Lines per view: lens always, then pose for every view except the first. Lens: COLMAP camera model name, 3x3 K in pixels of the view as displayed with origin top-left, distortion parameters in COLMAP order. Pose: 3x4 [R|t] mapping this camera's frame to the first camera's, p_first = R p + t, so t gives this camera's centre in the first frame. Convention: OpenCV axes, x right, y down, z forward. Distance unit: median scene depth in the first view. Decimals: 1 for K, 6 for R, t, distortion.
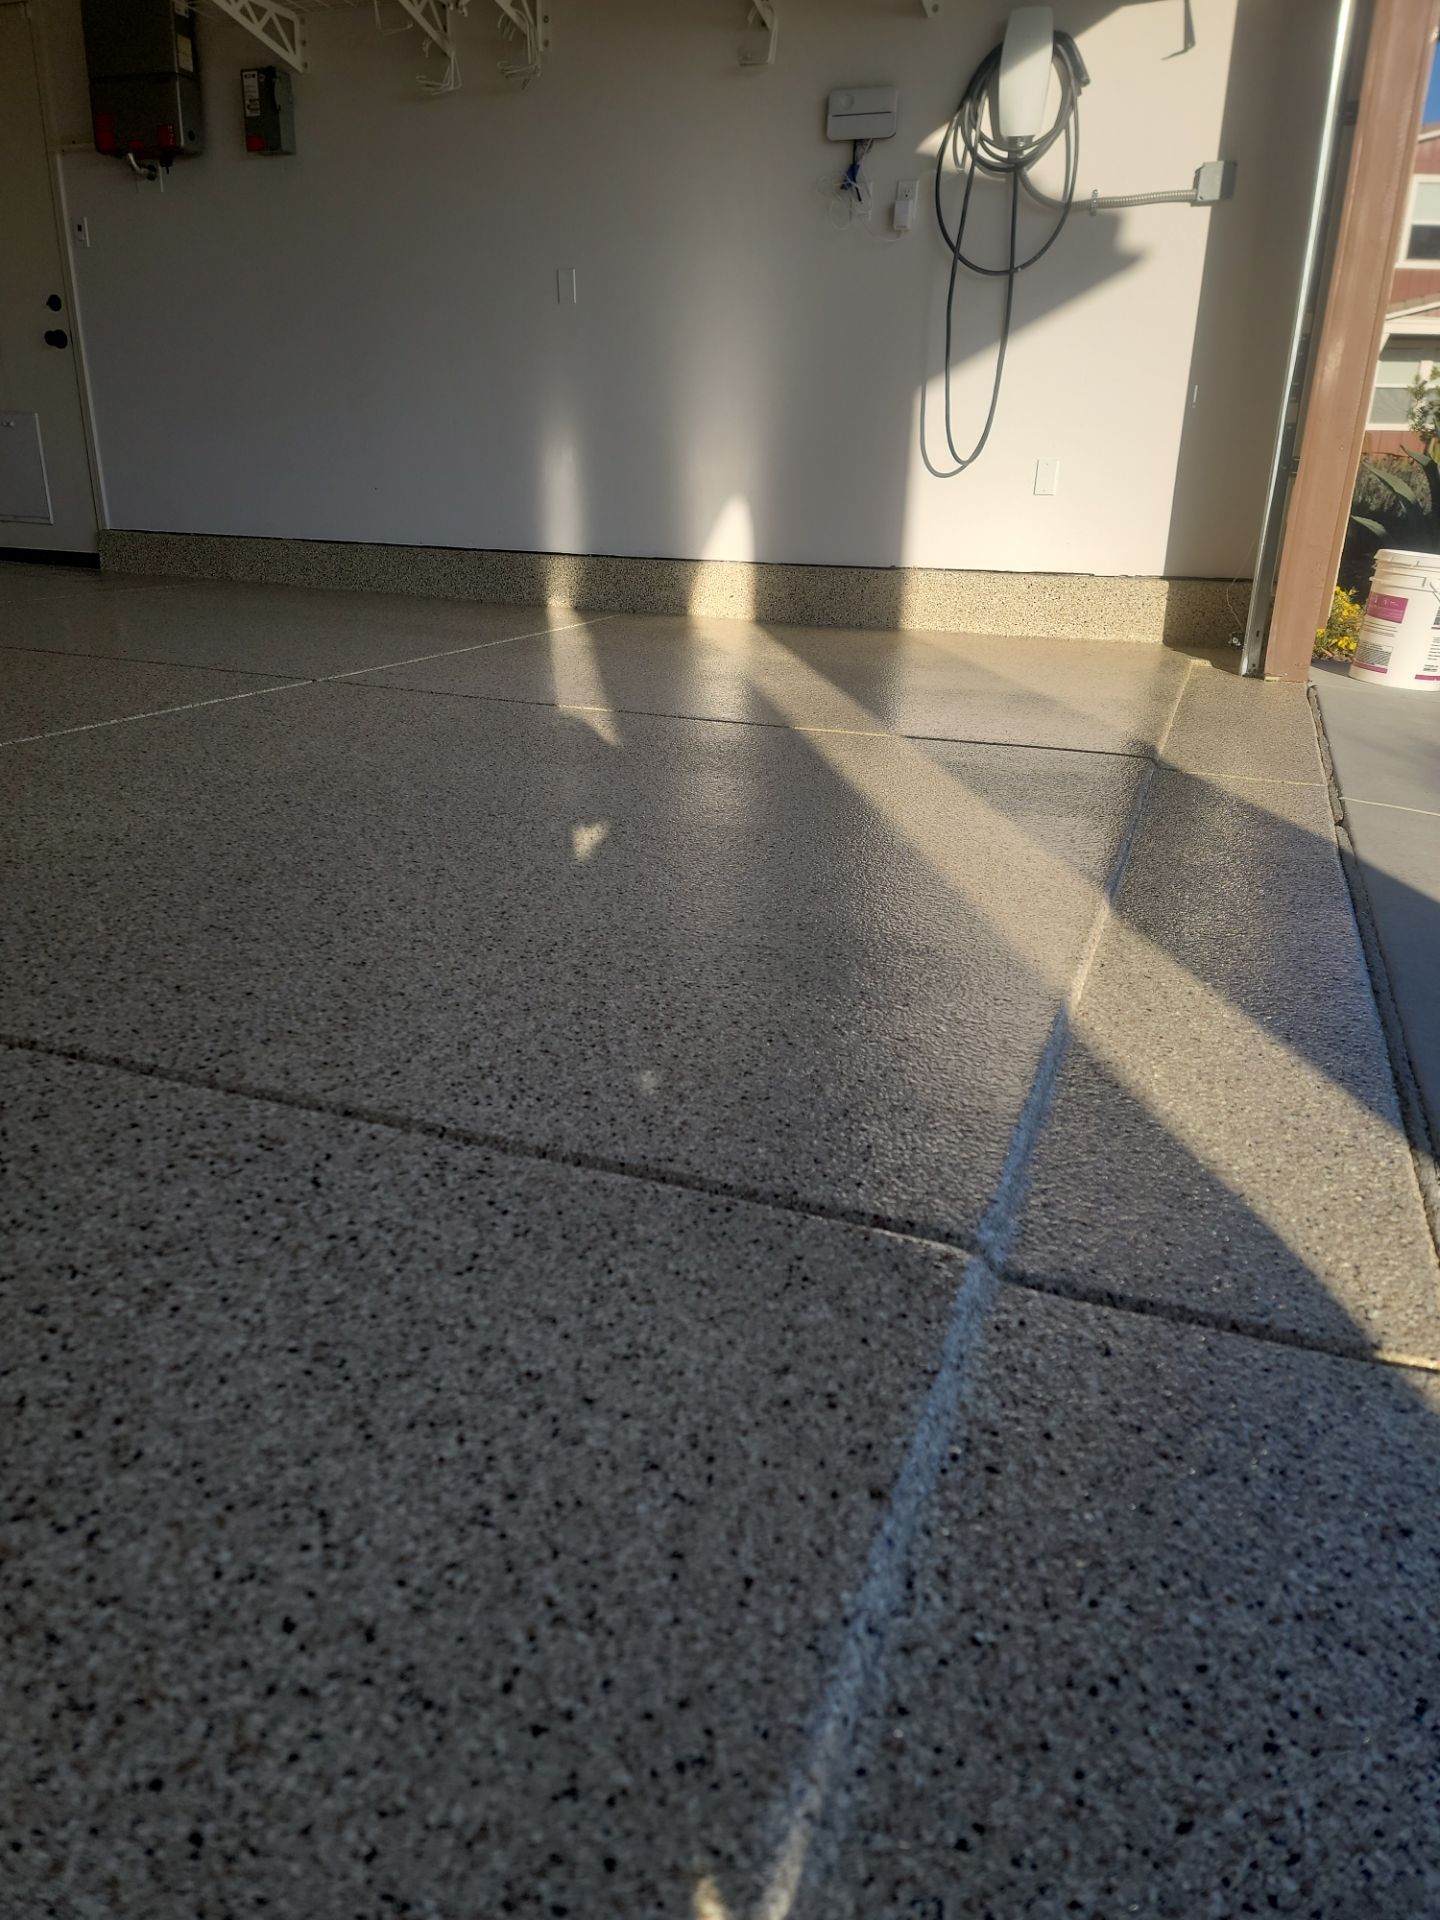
lens RADIAL K [[1324.1, 0, 707.3], [0, 1324.1, 965.5], [0, 0, 1]] dist [0.087024, -0.076848]
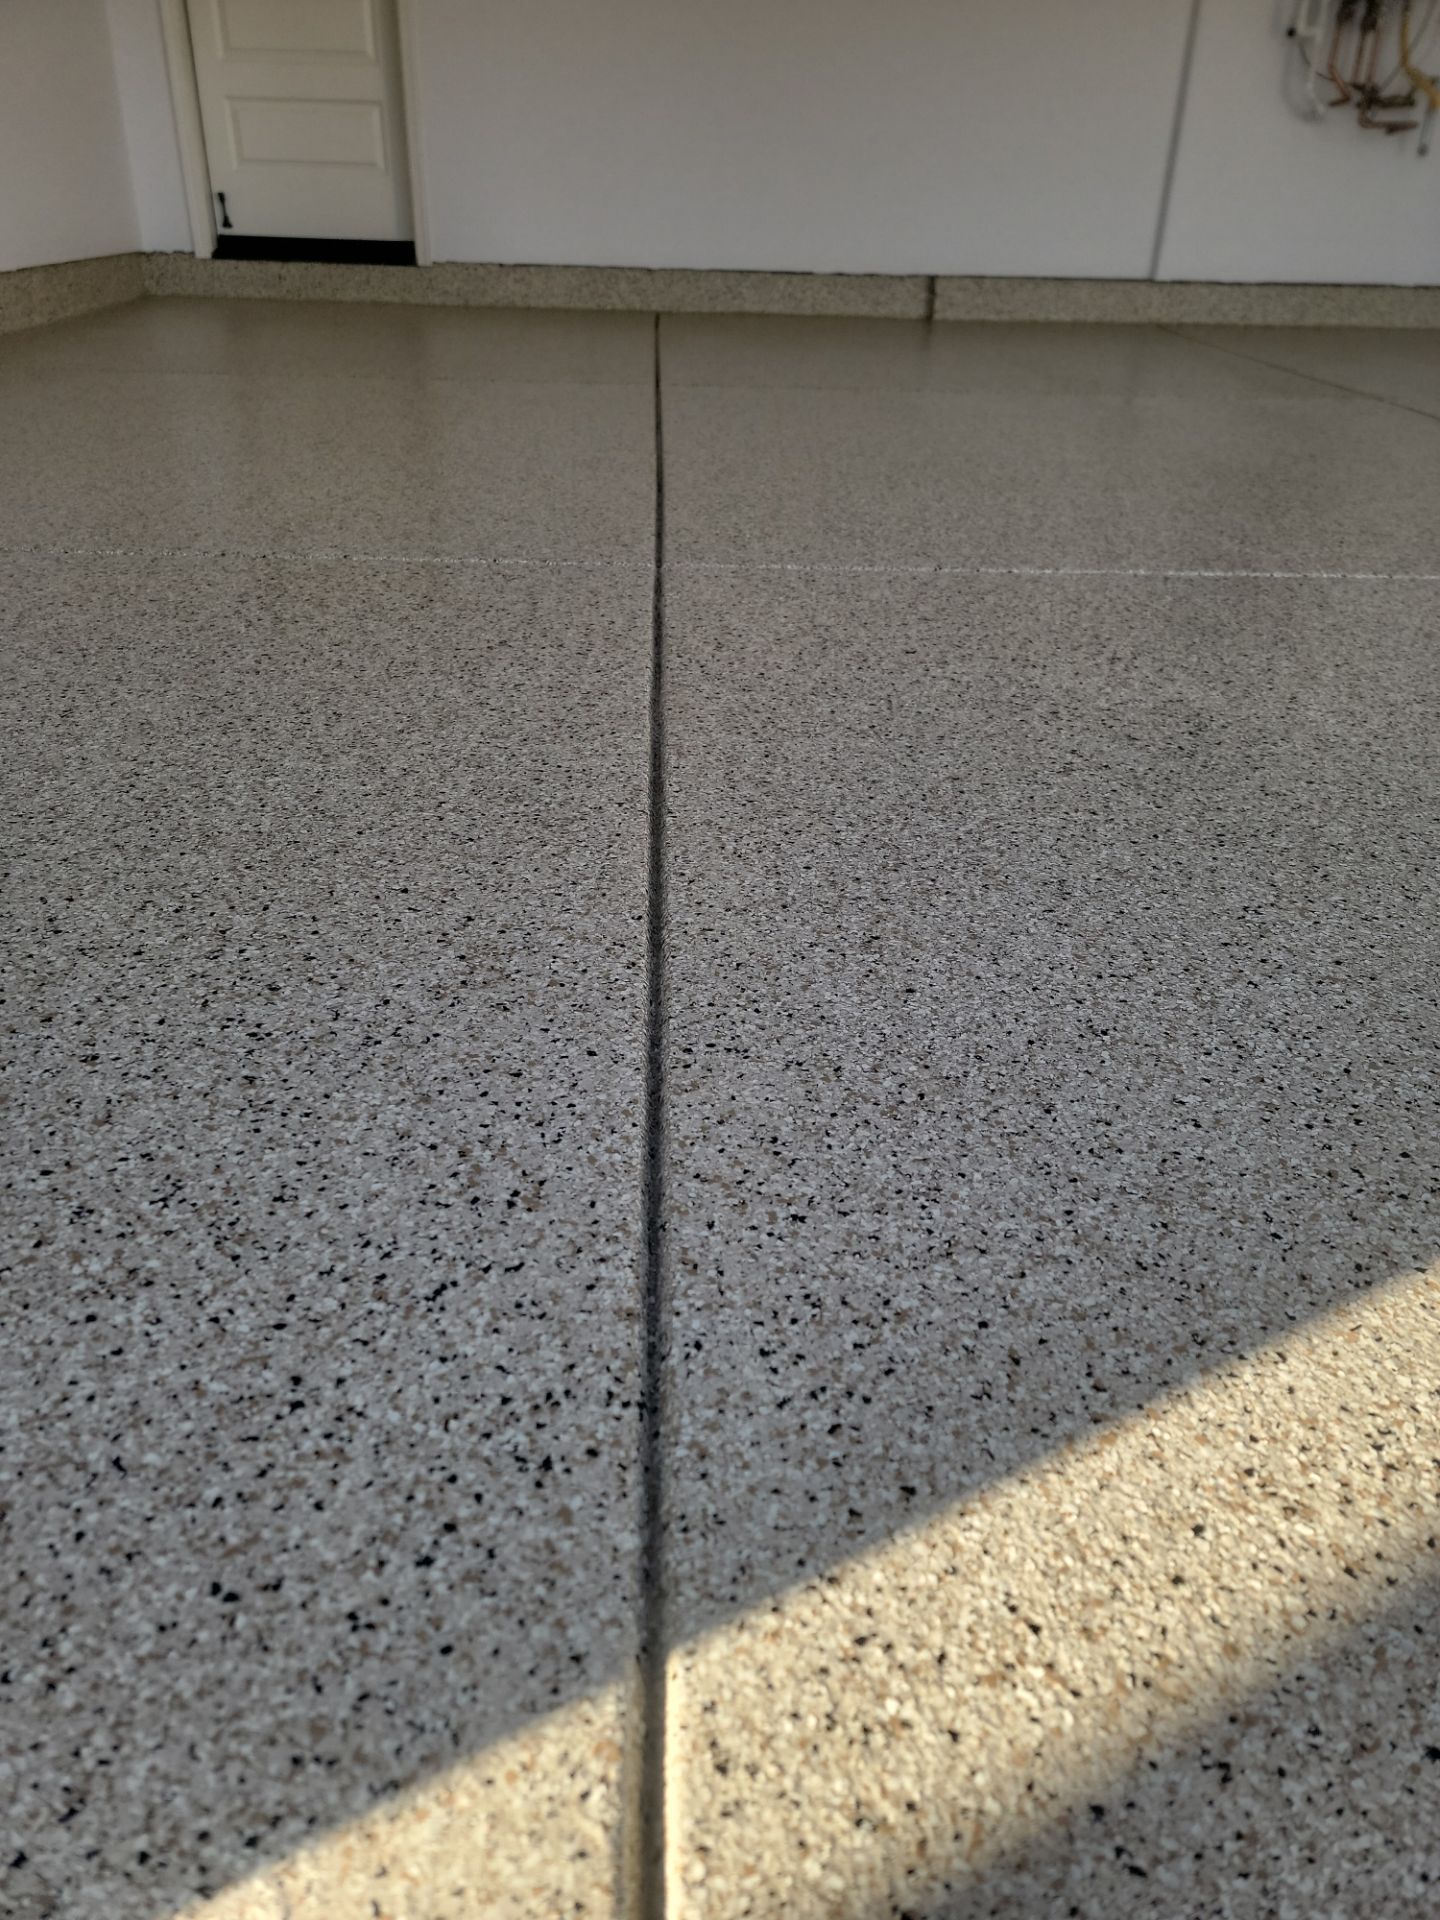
lens RADIAL K [[1358.1, 0, 710.4], [0, 1358.1, 925.8], [0, 0, 1]] dist [0.080962, -0.071719]
pose [[0.387157, 0.430487, -0.815347, 0.235677], [-0.340911, 0.888479, 0.307223, -0.252950], [0.856673, 0.159017, 0.490738, 0.745128]]
